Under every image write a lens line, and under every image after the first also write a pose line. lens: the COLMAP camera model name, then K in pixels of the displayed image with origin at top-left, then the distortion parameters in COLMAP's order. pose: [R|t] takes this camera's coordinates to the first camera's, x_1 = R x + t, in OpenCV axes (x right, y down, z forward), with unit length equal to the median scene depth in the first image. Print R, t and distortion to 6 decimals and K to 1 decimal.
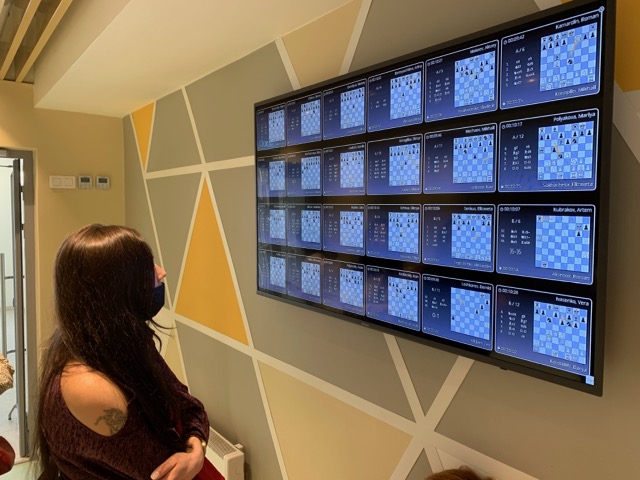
lens RADIAL K [[496.4, 0, 323.1], [0, 496.4, 235.6], [0, 0, 1]] dist [0.049749, -0.000472]
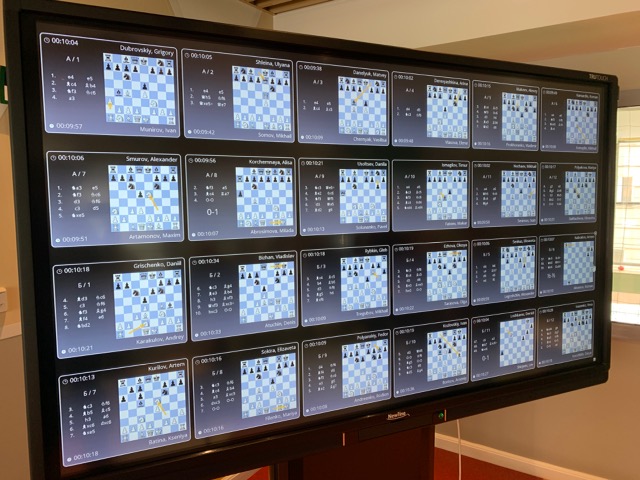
lens RADIAL K [[496.4, 0, 323.1], [0, 496.4, 235.6], [0, 0, 1]] dist [0.049749, -0.000472]
pose [[0.211228, -0.066357, 0.975182, -0.708541], [0.082054, 0.995375, 0.049958, -0.133815], [-0.973987, 0.069465, 0.215696, 1.041281]]
